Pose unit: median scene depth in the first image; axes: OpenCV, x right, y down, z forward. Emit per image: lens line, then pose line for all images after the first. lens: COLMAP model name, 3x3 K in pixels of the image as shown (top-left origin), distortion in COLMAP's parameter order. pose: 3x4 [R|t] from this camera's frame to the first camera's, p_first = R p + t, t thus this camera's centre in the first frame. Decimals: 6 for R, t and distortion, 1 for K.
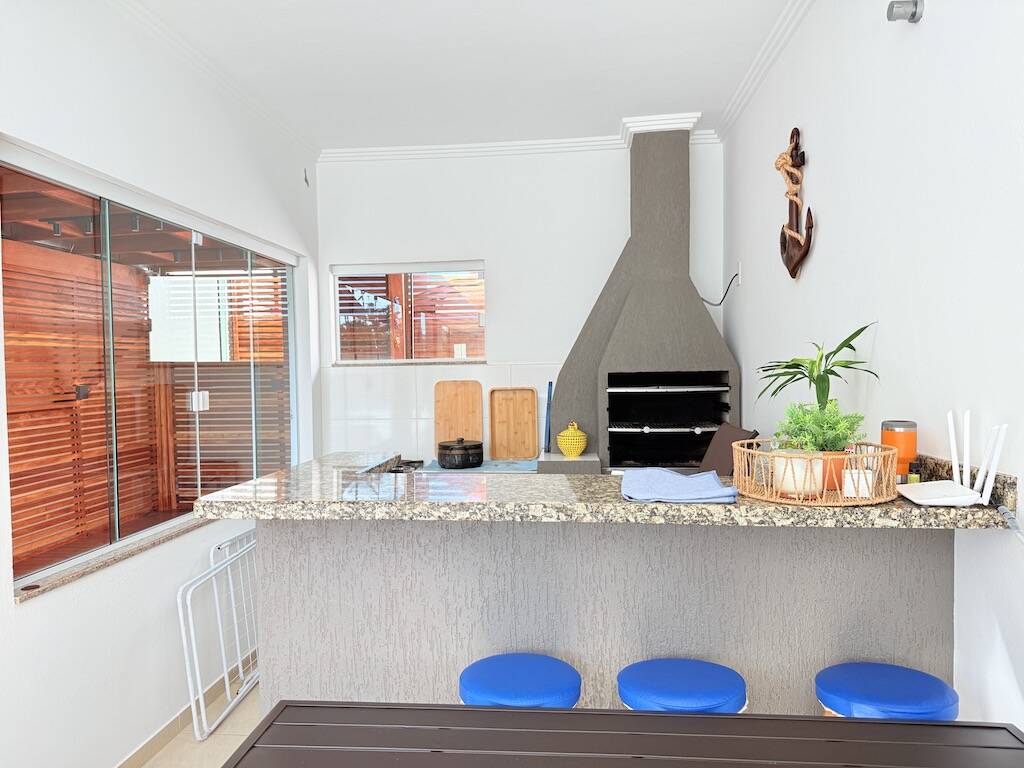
lens RADIAL K [[713.0, 0, 512.4], [0, 713.0, 389.3], [0, 0, 1]] dist [0.095063, -0.130762]
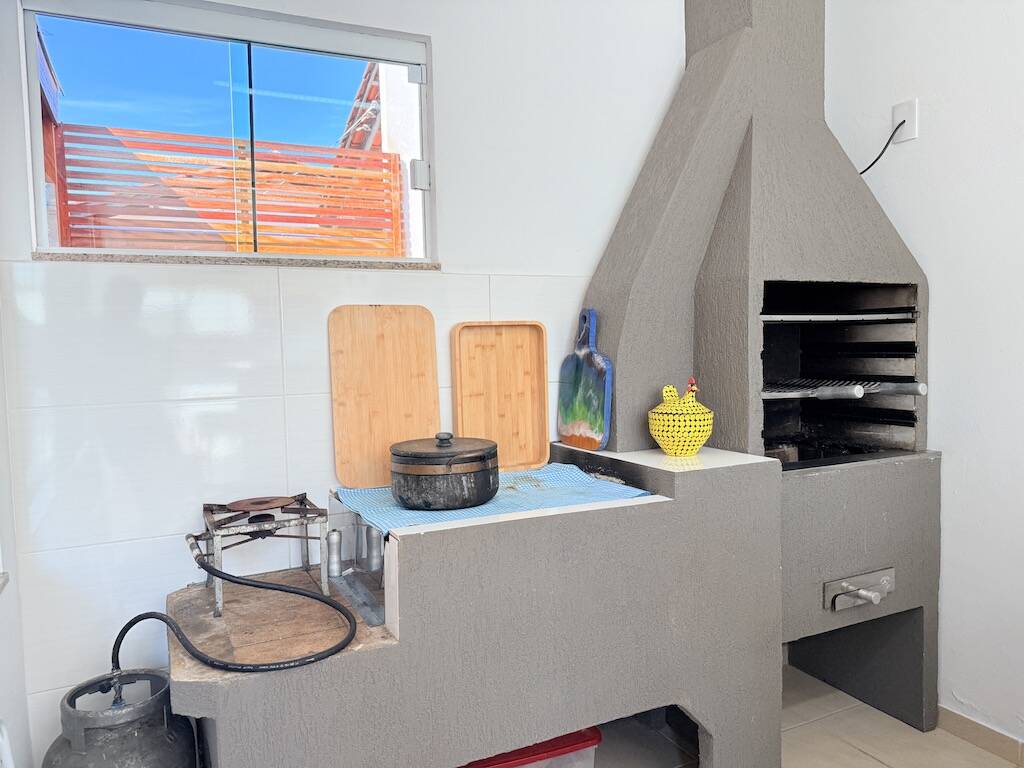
lens RADIAL K [[713.0, 0, 512.4], [0, 713.0, 389.3], [0, 0, 1]] dist [0.095063, -0.130762]
pose [[0.853606, -0.035003, 0.519742, -0.275875], [0.022719, 0.999292, 0.029986, 0.032508], [-0.520423, -0.013789, 0.853797, 0.661859]]
